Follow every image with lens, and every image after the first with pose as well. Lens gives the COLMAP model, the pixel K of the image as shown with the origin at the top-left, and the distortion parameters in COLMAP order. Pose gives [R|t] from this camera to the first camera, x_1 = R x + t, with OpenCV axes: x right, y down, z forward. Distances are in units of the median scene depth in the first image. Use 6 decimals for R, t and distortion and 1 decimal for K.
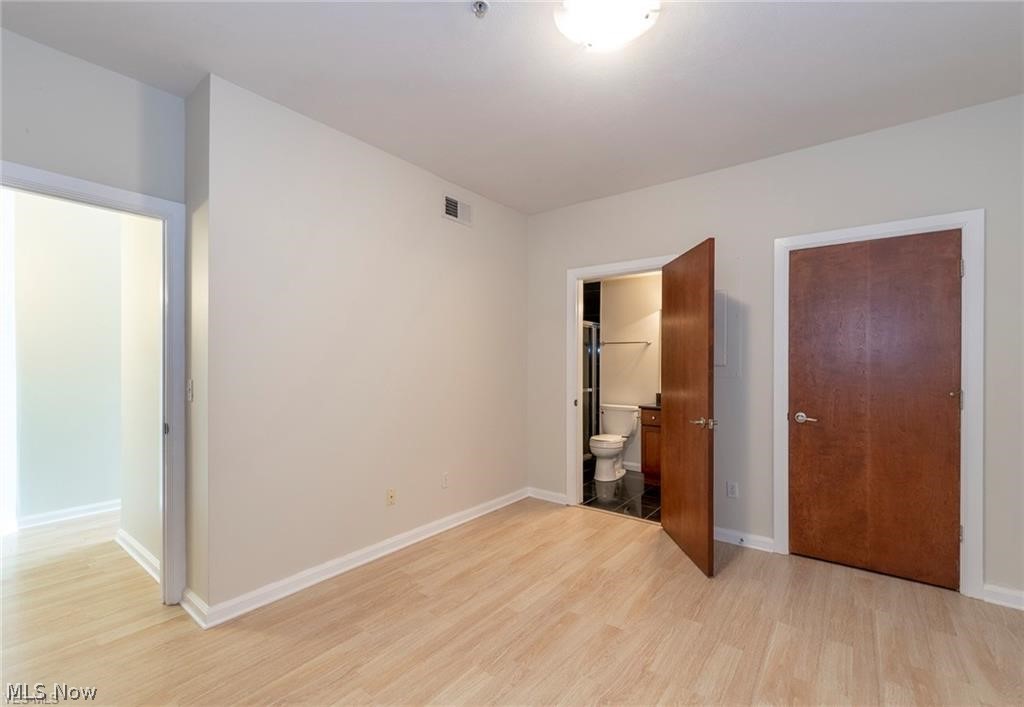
lens RADIAL K [[454.6, 0, 525.0], [0, 454.6, 364.9], [0, 0, 1]] dist [-0.000828, -0.000256]
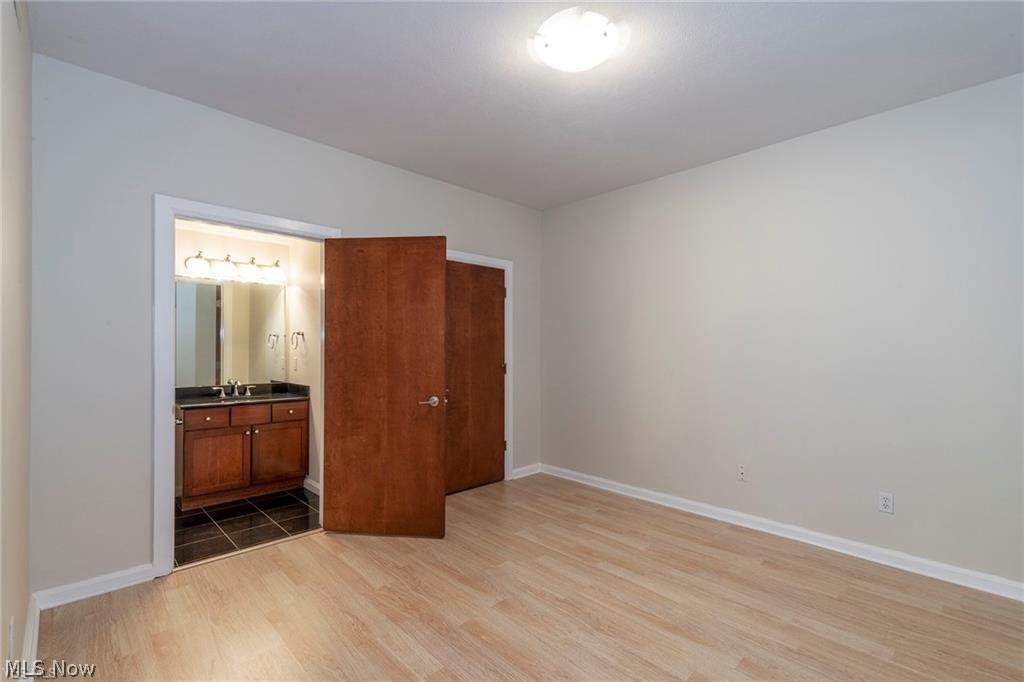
lens RADIAL K [[440.1, 0, 513.6], [0, 440.1, 347.6], [0, 0, 1]] dist [0.000381, 0.000023]
pose [[0.153619, -0.002187, 0.988128, -0.665730], [0.002352, 0.999996, 0.001847, -0.005973], [-0.988127, 0.002041, 0.153623, 0.684218]]
